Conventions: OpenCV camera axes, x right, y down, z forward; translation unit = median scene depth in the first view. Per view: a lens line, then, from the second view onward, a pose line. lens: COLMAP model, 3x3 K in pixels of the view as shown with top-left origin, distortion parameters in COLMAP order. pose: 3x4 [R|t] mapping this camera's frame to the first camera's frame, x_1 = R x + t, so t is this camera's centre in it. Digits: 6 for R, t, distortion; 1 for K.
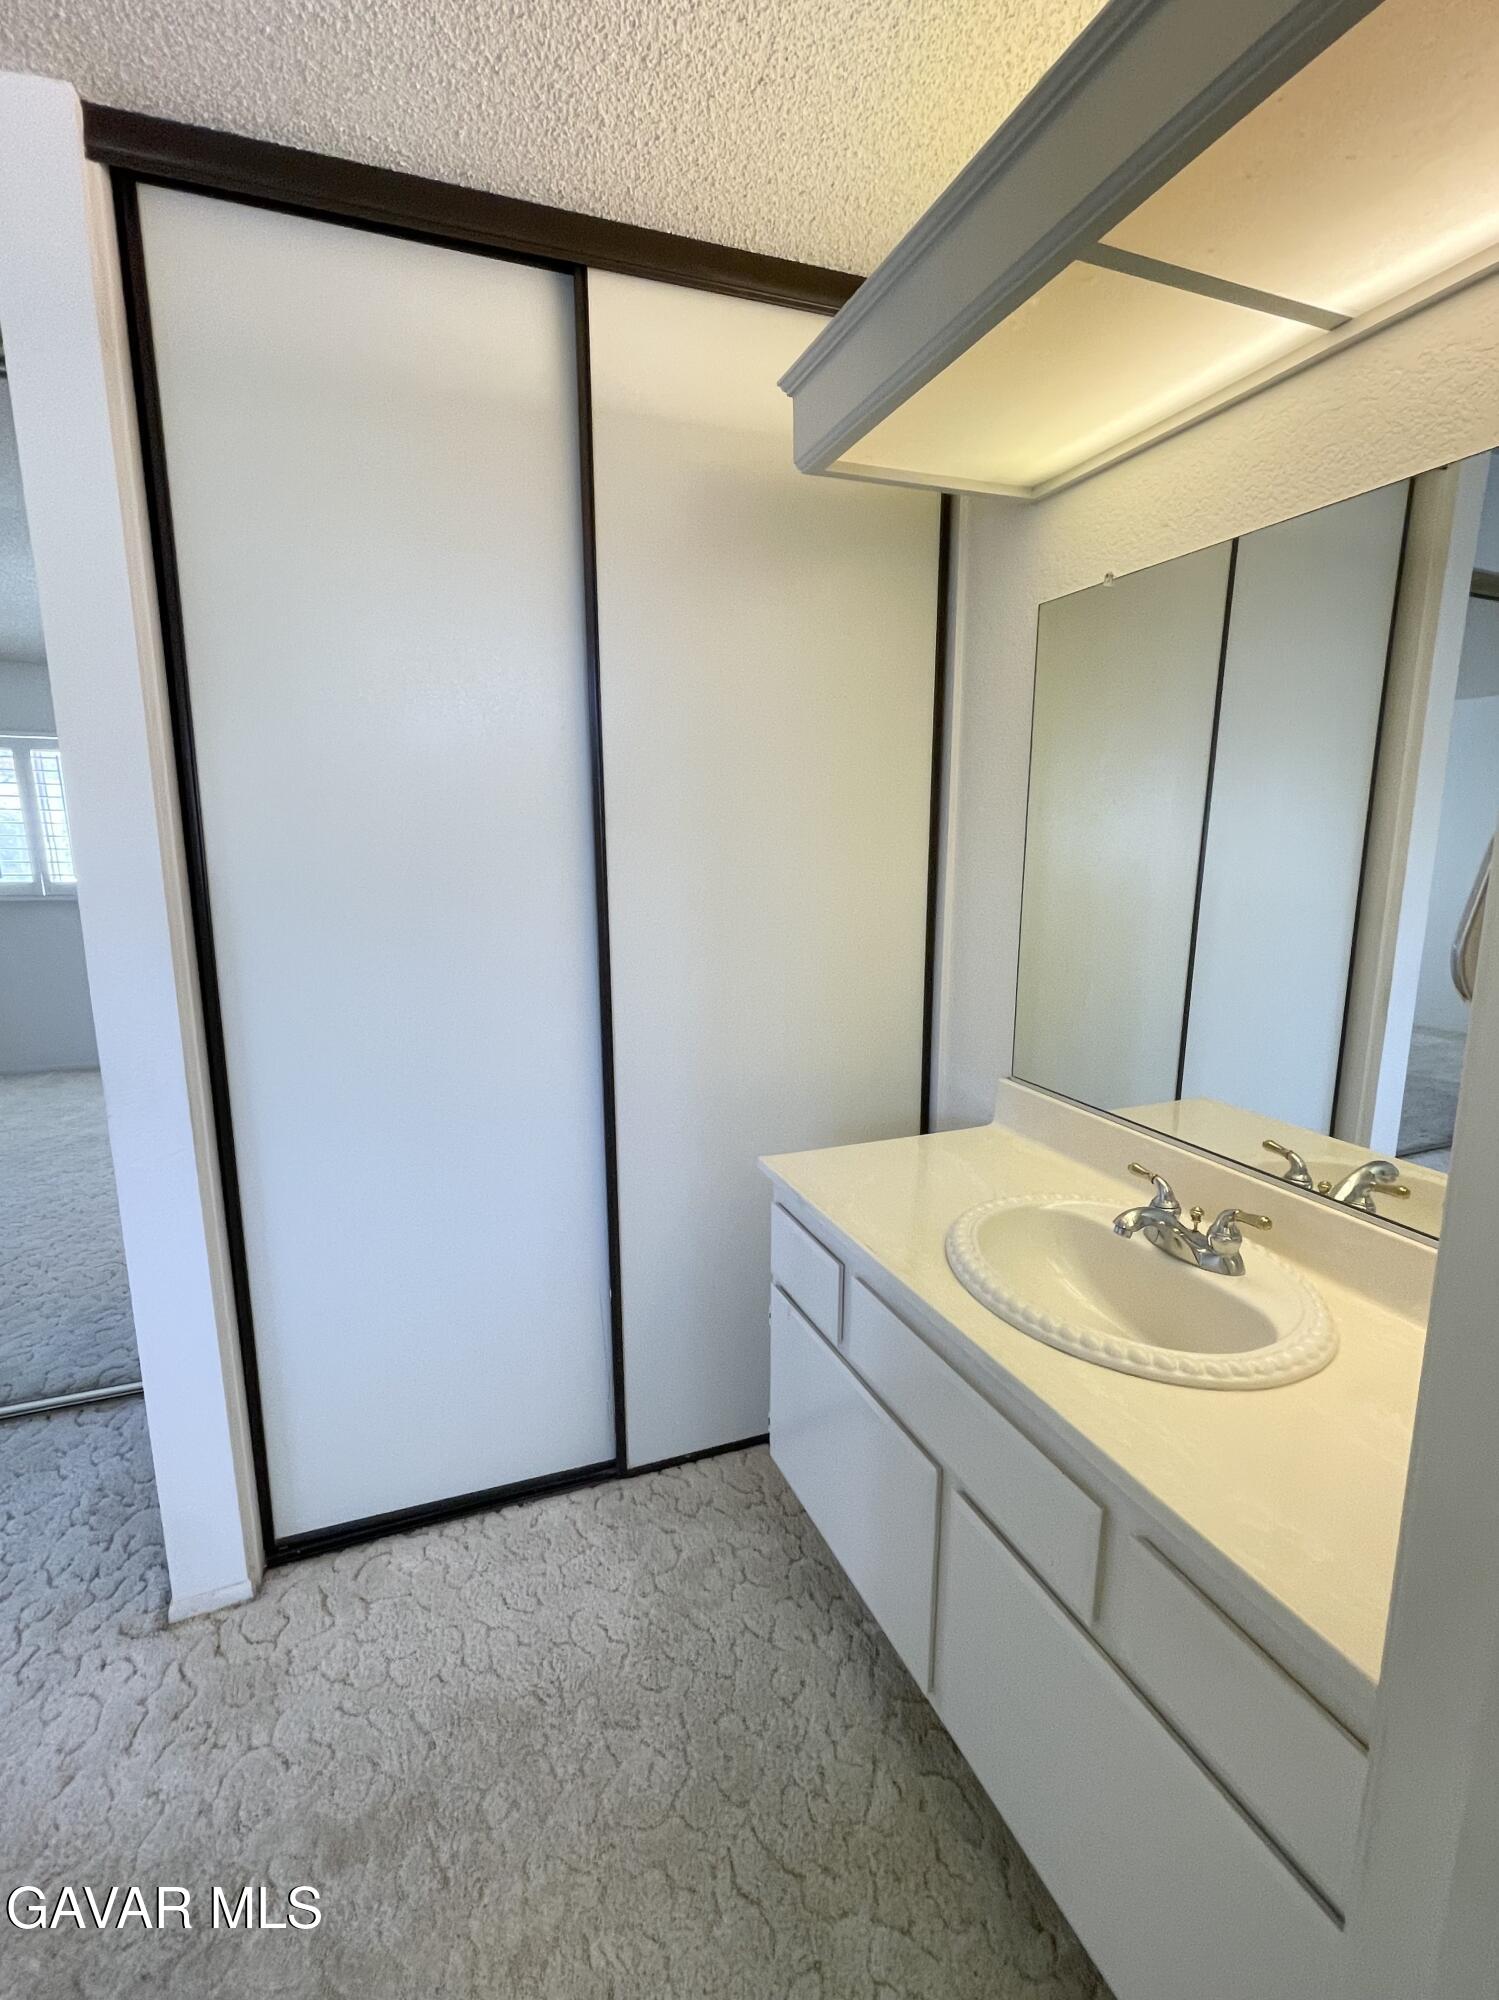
lens RADIAL K [[927.1, 0, 750.4], [0, 927.1, 1005.0], [0, 0, 1]] dist [-0.000221, 0.002644]
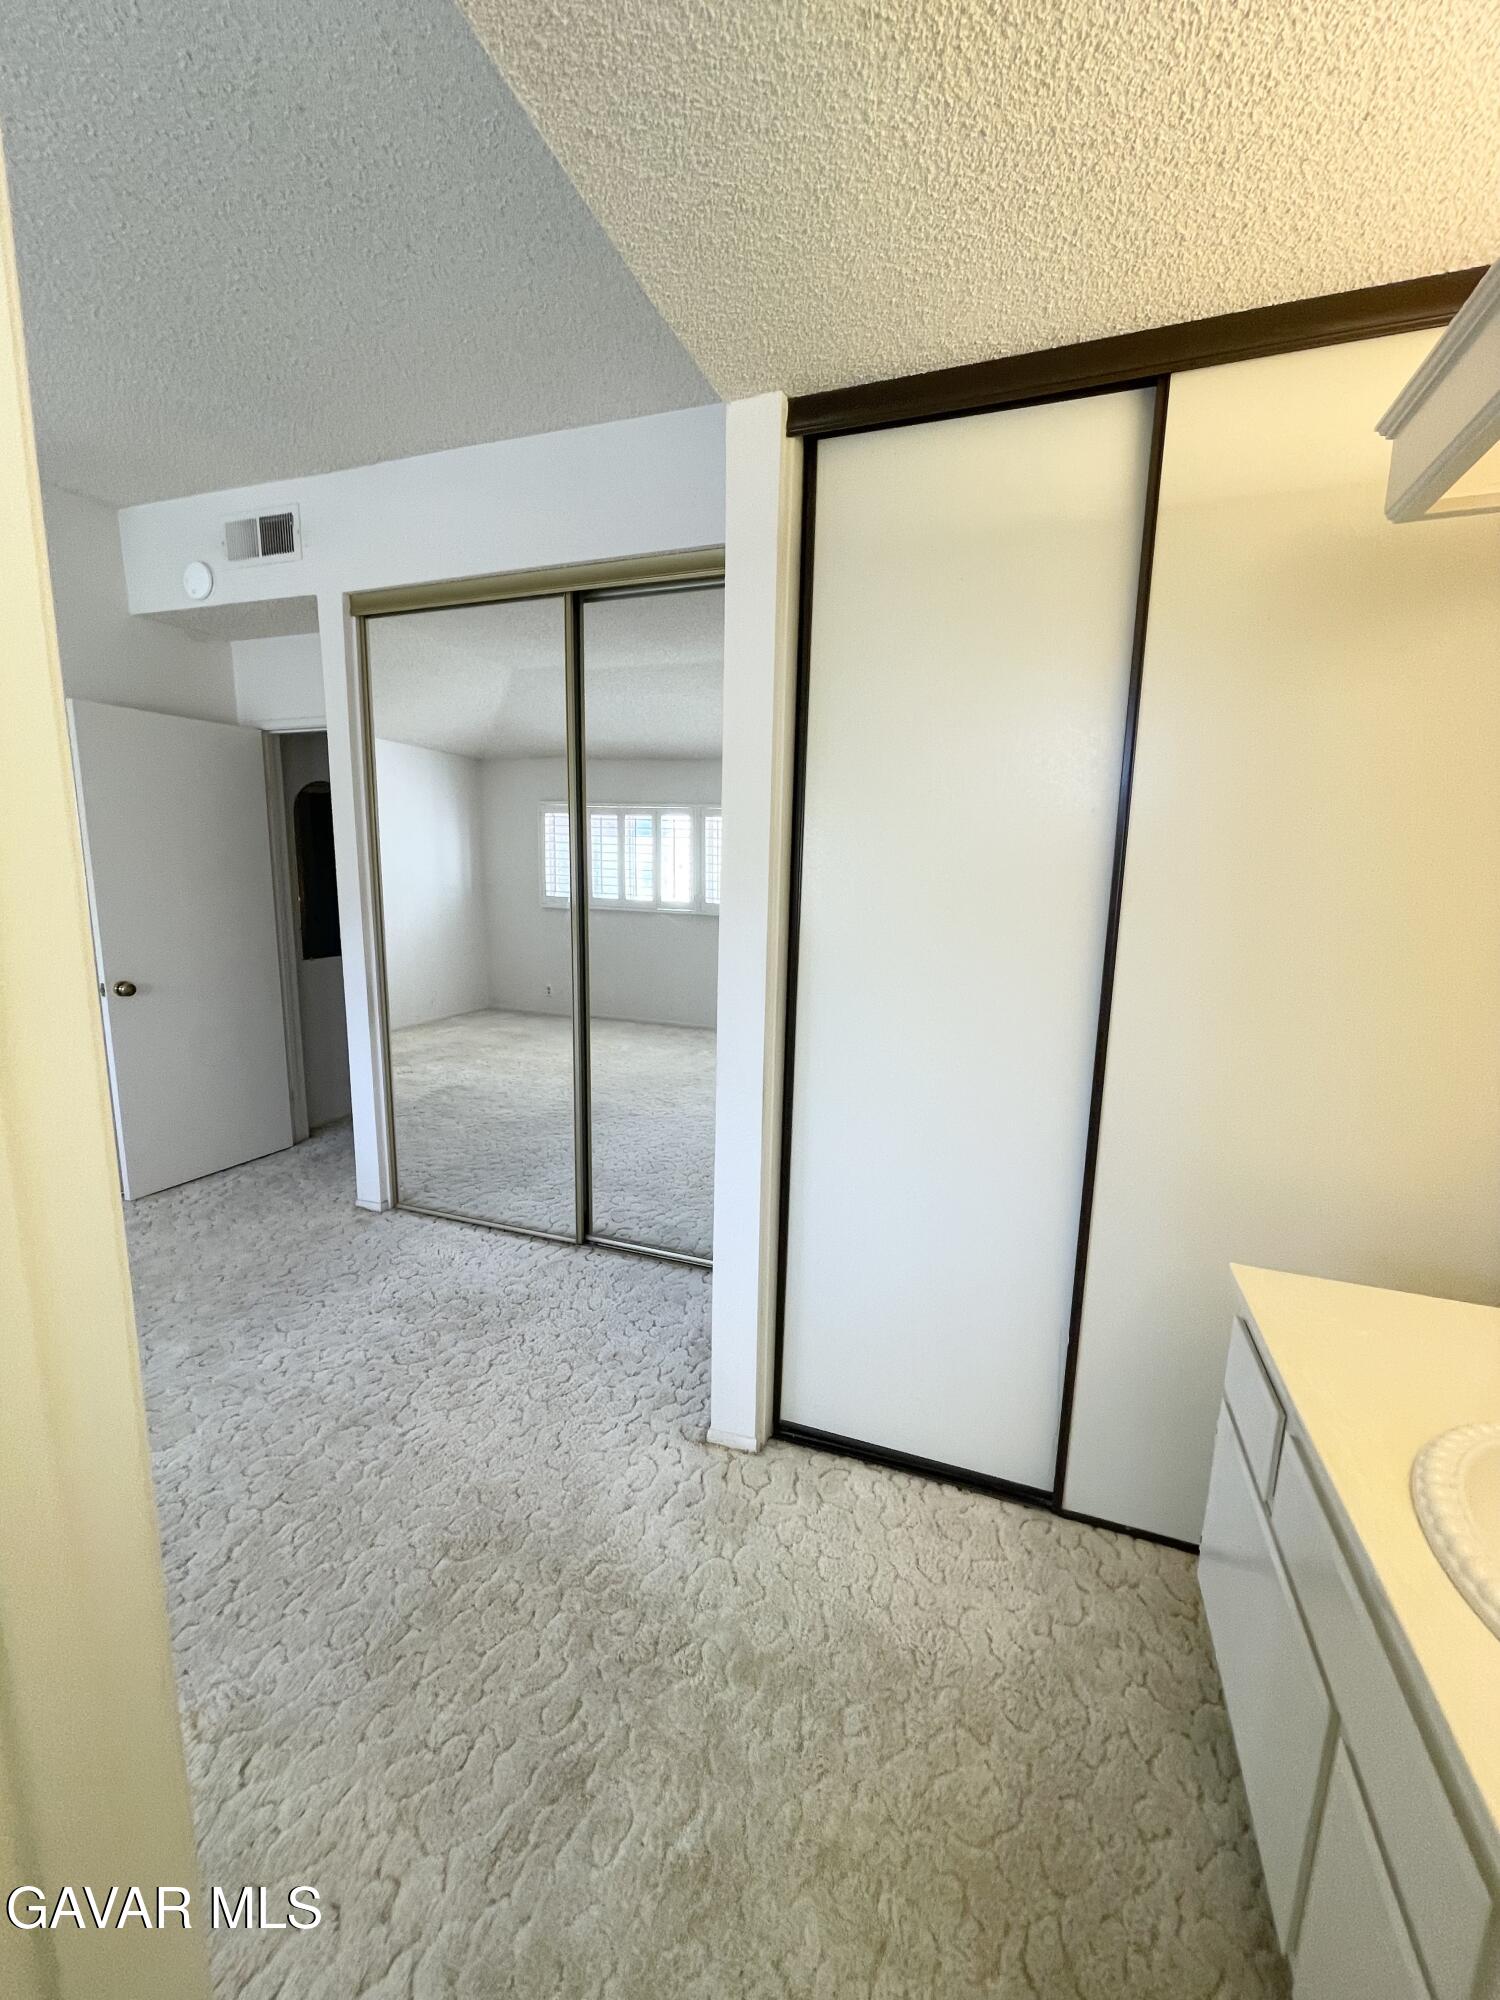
lens RADIAL K [[808.9, 0, 747.5], [0, 808.9, 1005.6], [0, 0, 1]] dist [-0.000041, 0.001767]
pose [[0.751151, 0.133376, -0.646516, 0.158112], [-0.145700, 0.988720, 0.034692, -0.057279], [0.643851, 0.068138, 0.762111, 0.049496]]
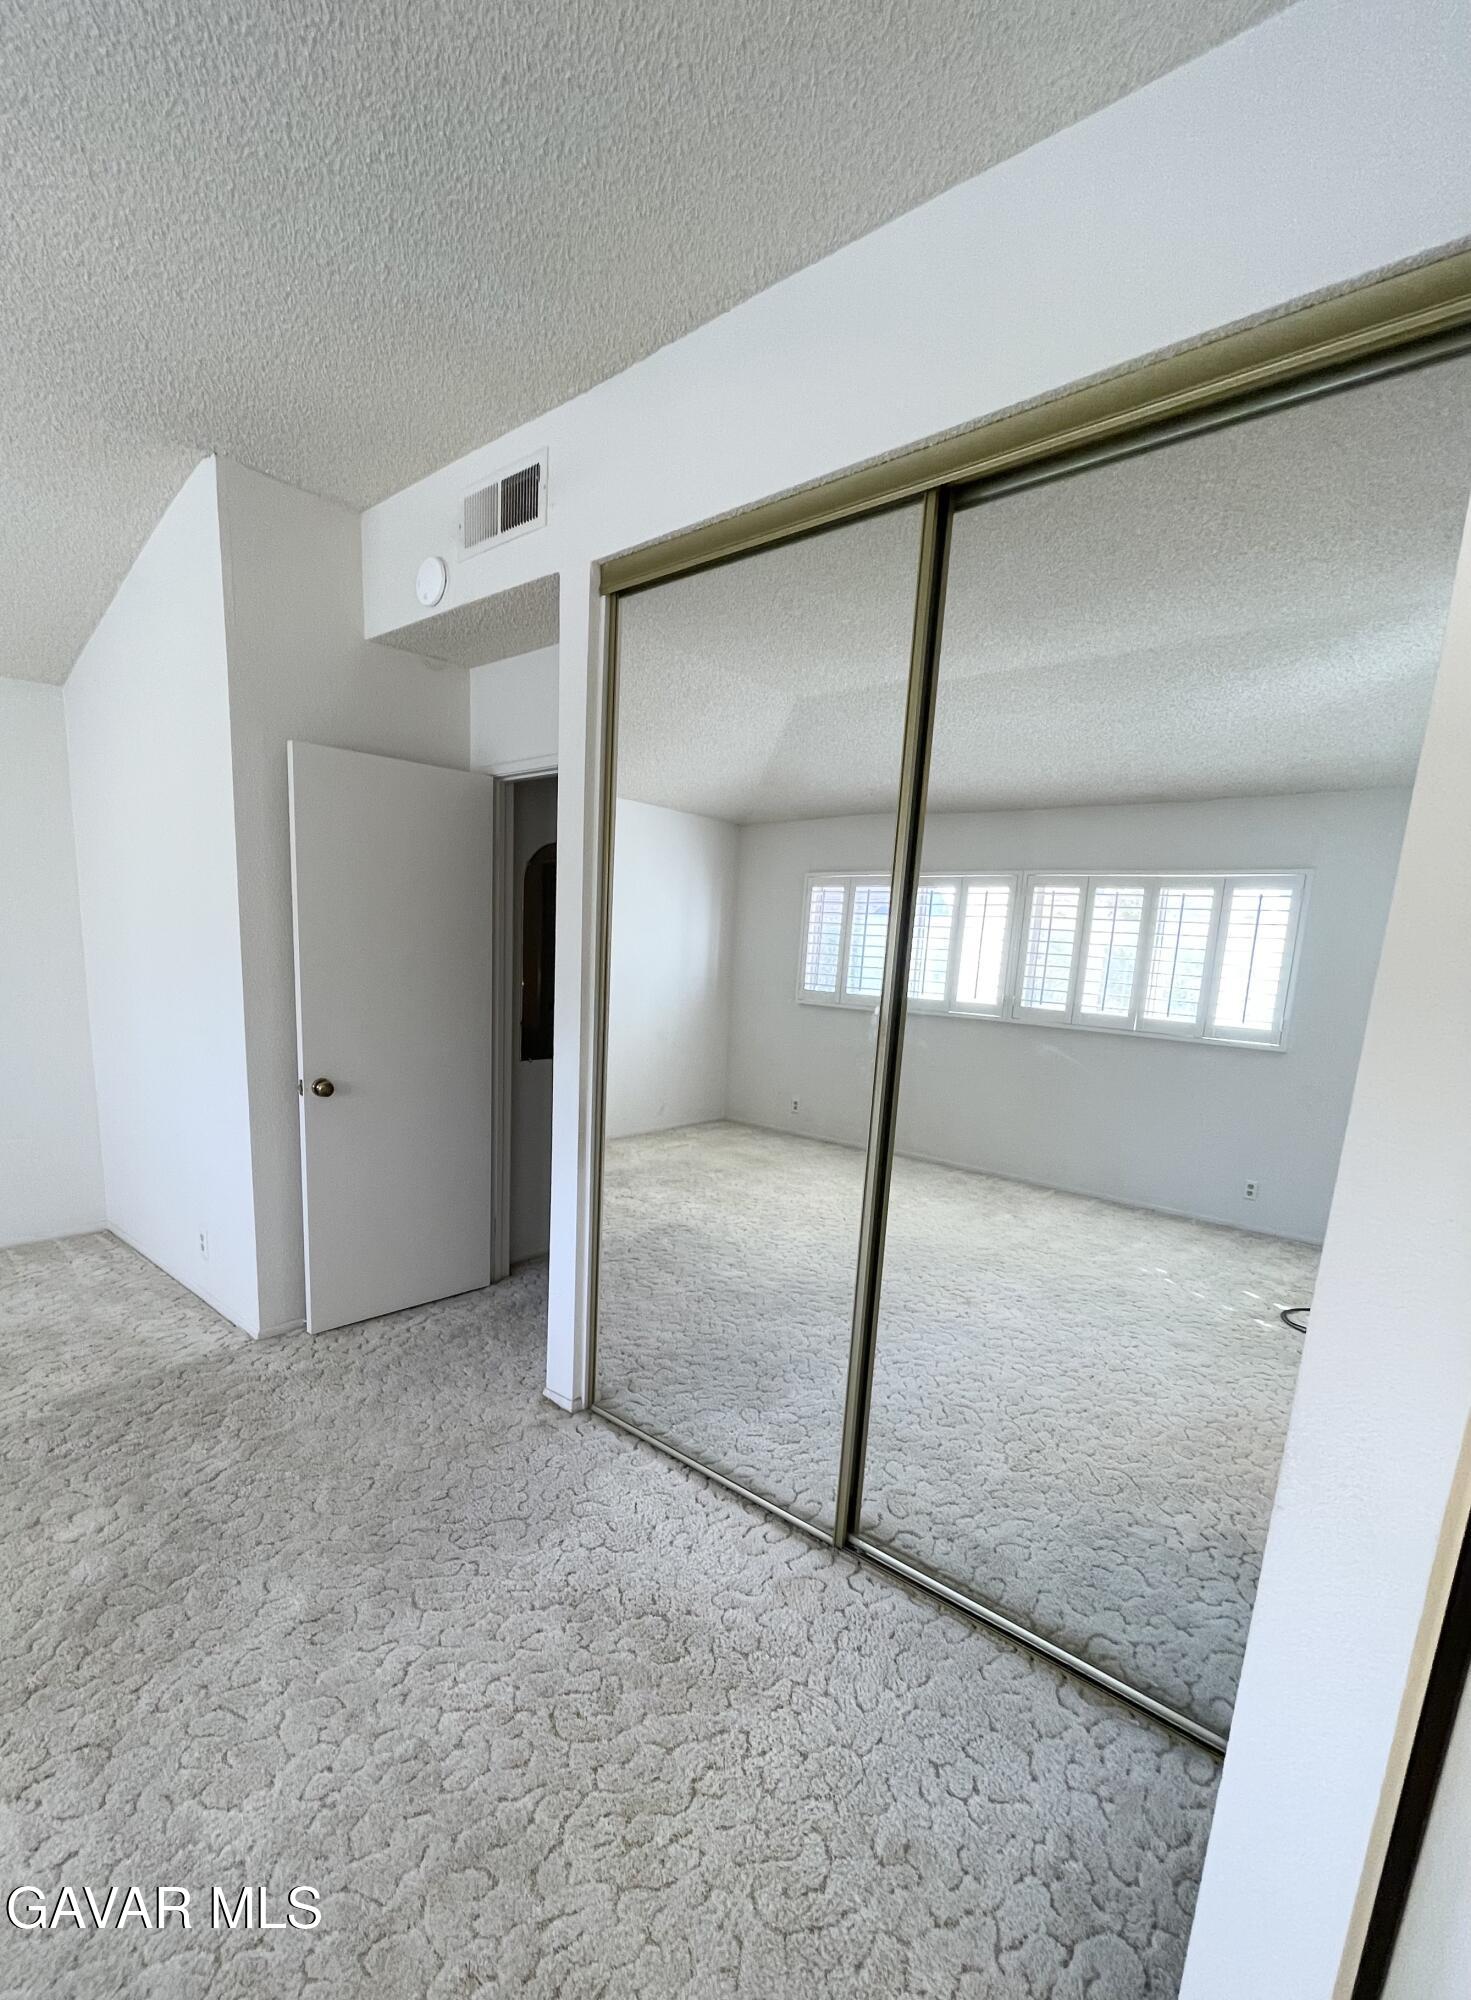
lens RADIAL K [[925.0, 0, 671.3], [0, 925.0, 1119.6], [0, 0, 1]] dist [0.018841, 0.000173]
pose [[0.459182, 0.193792, -0.866947, -0.390372], [-0.210163, 0.971910, 0.105942, -0.107815], [0.863124, 0.133553, 0.487011, 0.334563]]
